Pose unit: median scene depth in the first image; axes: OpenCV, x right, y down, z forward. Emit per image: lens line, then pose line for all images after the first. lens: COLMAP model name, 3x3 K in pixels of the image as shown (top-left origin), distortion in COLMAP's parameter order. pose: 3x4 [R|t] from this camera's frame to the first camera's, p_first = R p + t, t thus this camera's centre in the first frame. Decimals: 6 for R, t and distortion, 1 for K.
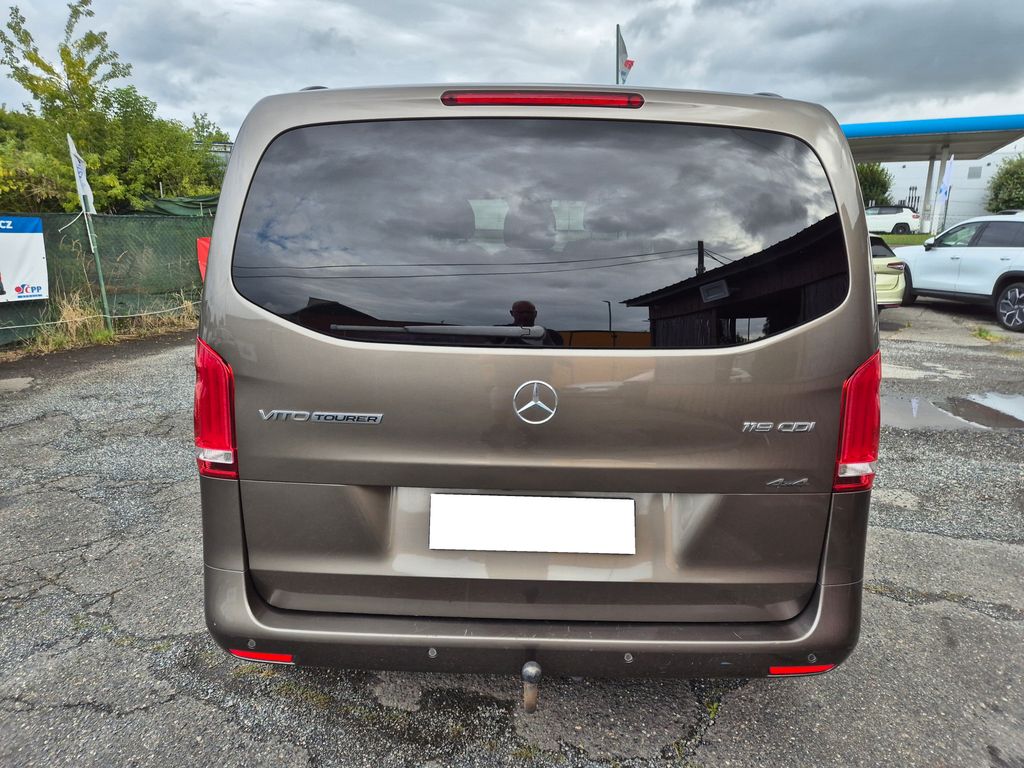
lens RADIAL K [[738.8, 0, 506.3], [0, 738.8, 387.8], [0, 0, 1]] dist [0.066563, -0.047232]
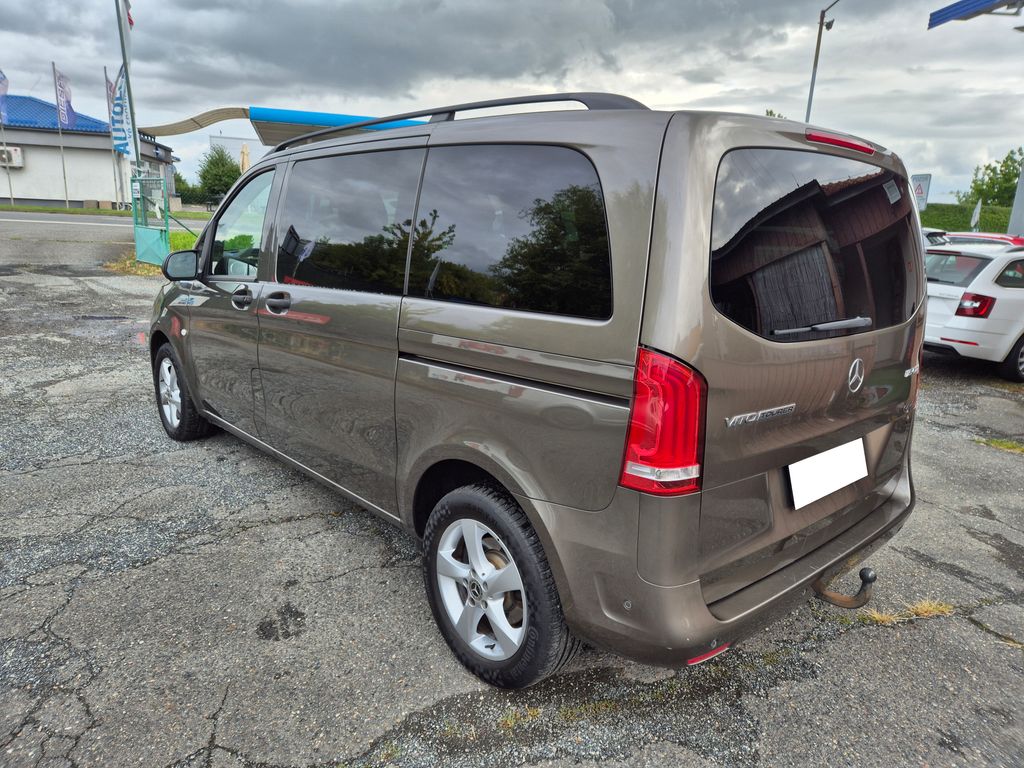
lens RADIAL K [[738.8, 0, 510.3], [0, 738.8, 381.8], [0, 0, 1]] dist [0.066563, -0.047232]
pose [[0.716225, -0.139042, 0.683878, -1.019639], [0.123357, 0.989744, 0.072038, -0.108814], [-0.686880, 0.032766, 0.726032, 0.366959]]
